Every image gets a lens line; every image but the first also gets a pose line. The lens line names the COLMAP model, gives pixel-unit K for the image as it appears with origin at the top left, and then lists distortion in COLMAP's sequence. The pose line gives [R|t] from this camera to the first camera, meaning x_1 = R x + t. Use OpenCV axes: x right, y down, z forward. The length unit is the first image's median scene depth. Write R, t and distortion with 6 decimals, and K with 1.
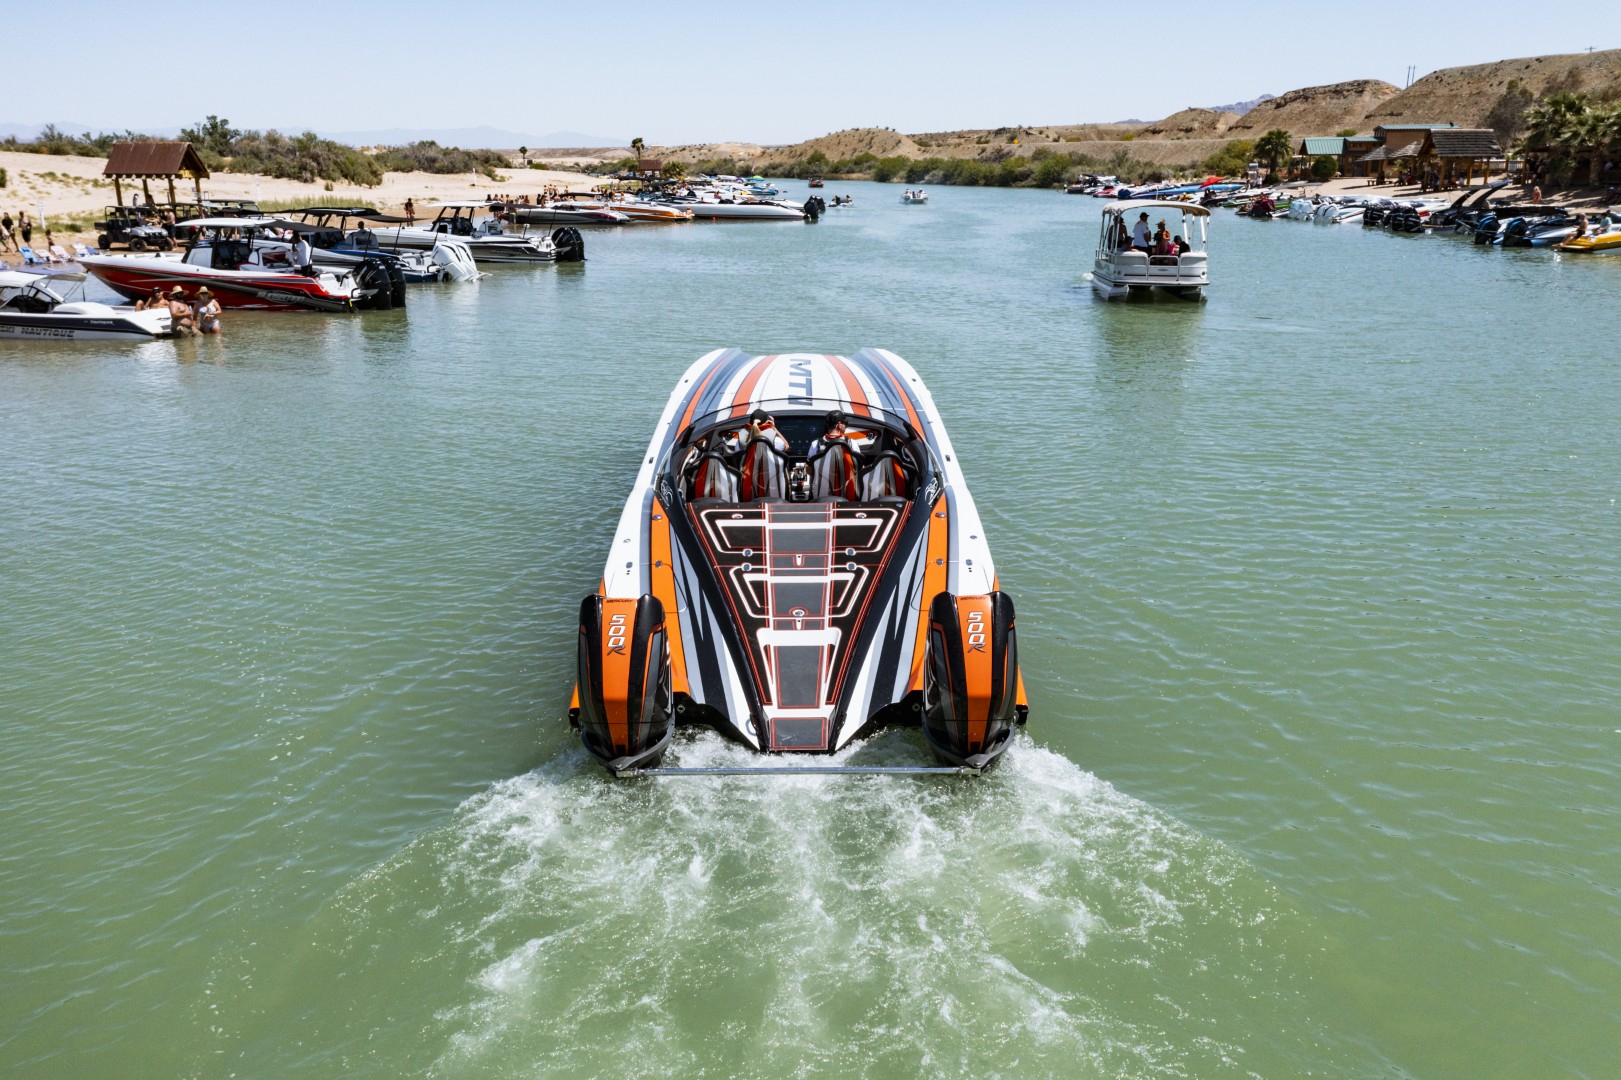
lens RADIAL K [[1285.7, 0, 810.5], [0, 1285.7, 540.0], [0, 0, 1]] dist [0.005958, 0.004553]
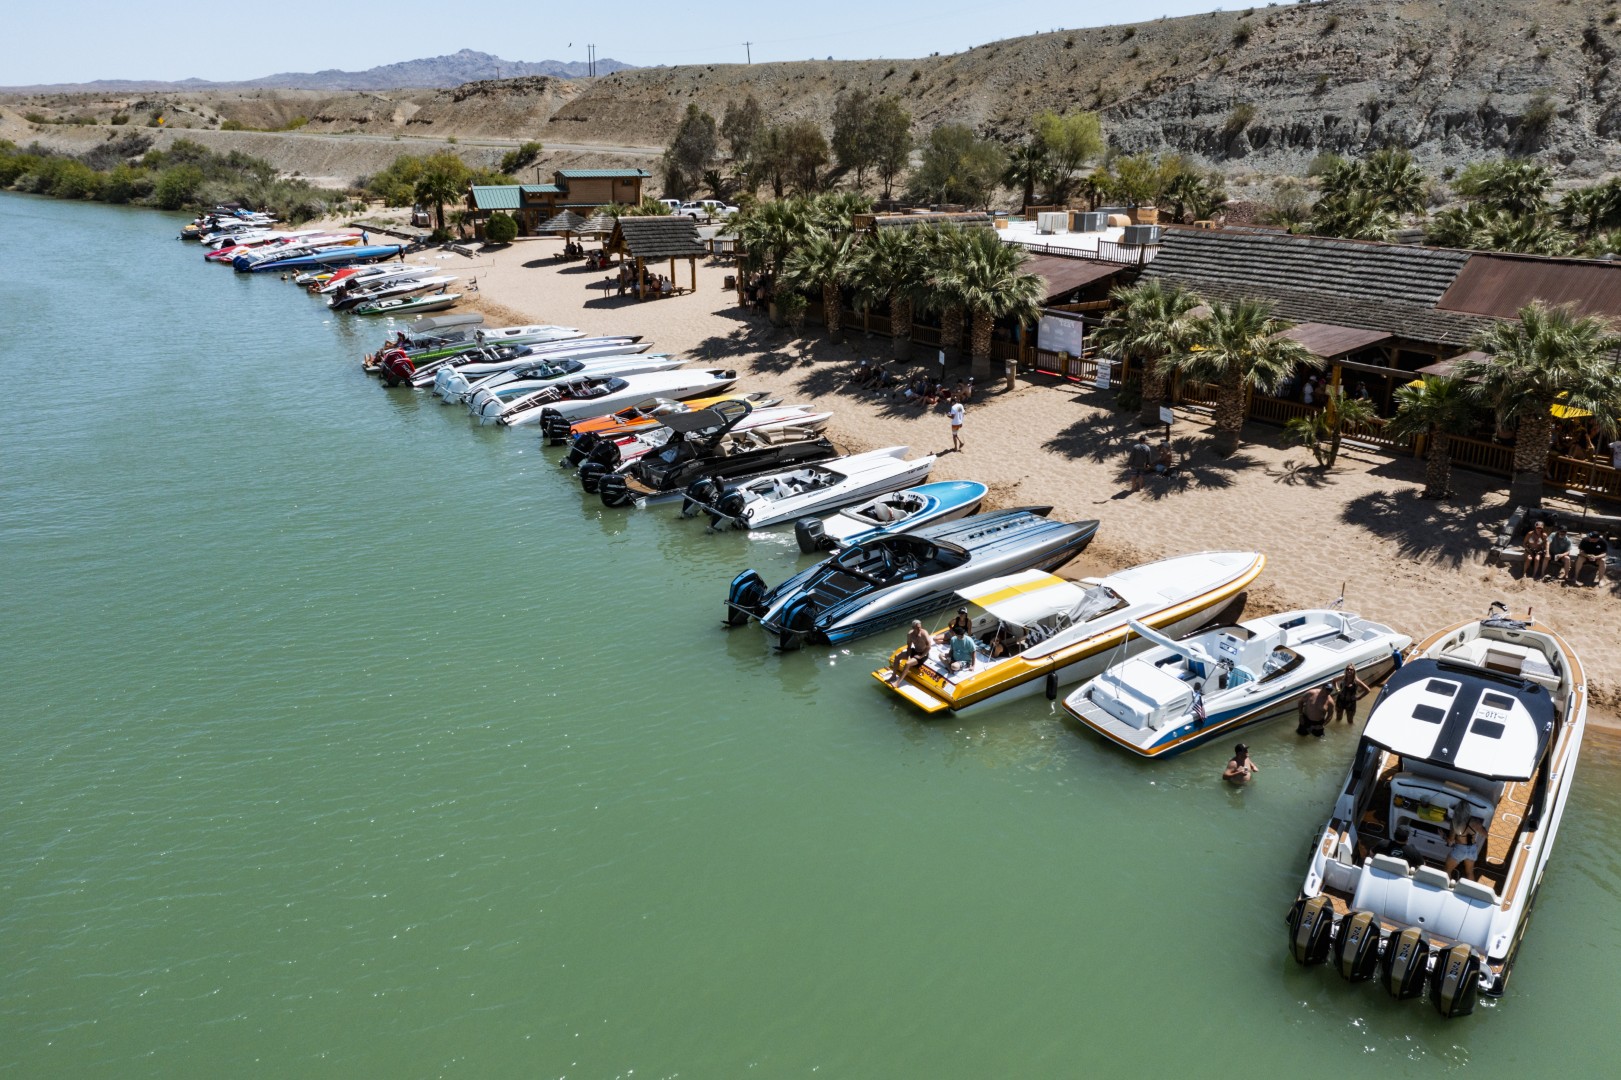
lens RADIAL K [[1267.6, 0, 812.5], [0, 1267.6, 547.3], [0, 0, 1]] dist [0.008655, 0.000548]
pose [[0.840110, -0.164544, 0.516857, 0.080038], [0.142495, 0.986360, 0.082399, -0.084685], [-0.523365, 0.004425, 0.852097, 0.153609]]
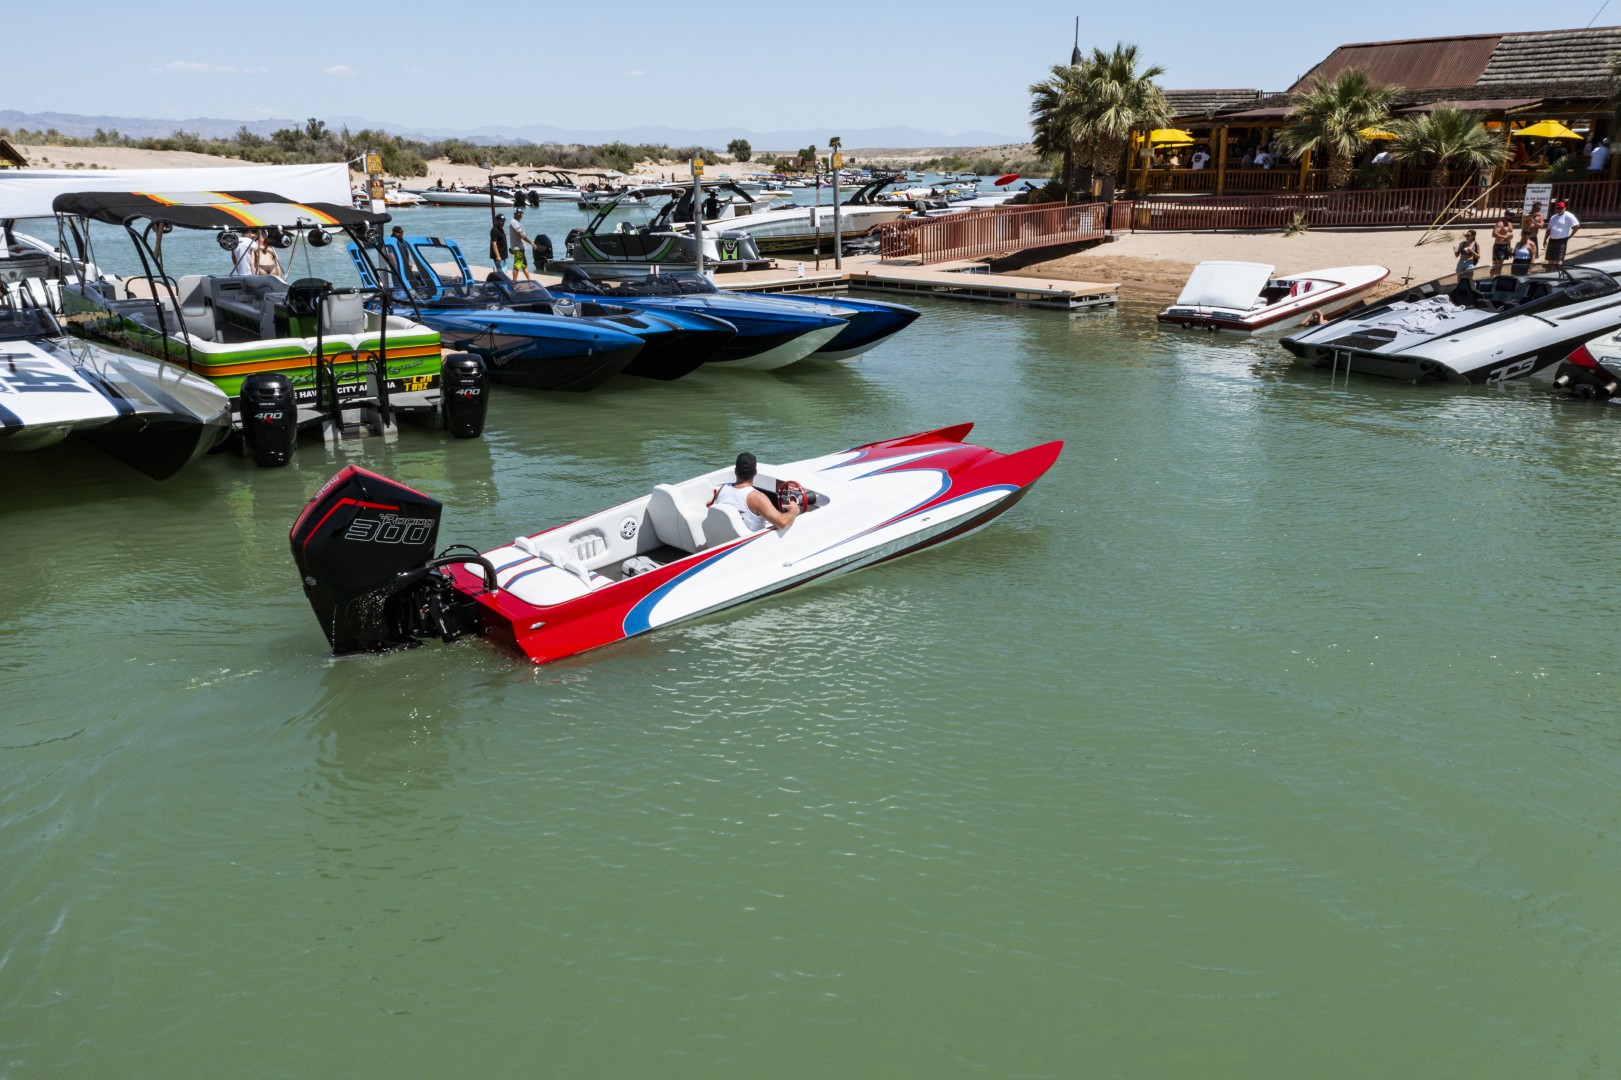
lens RADIAL K [[1255.9, 0, 810.9], [0, 1255.9, 553.8], [0, 0, 1]] dist [0.007375, 0.002326]
pose [[0.955257, 0.092332, -0.280995, 0.261858], [-0.087403, 0.995720, 0.030050, 0.001052], [0.282567, -0.004145, 0.959239, -0.001554]]
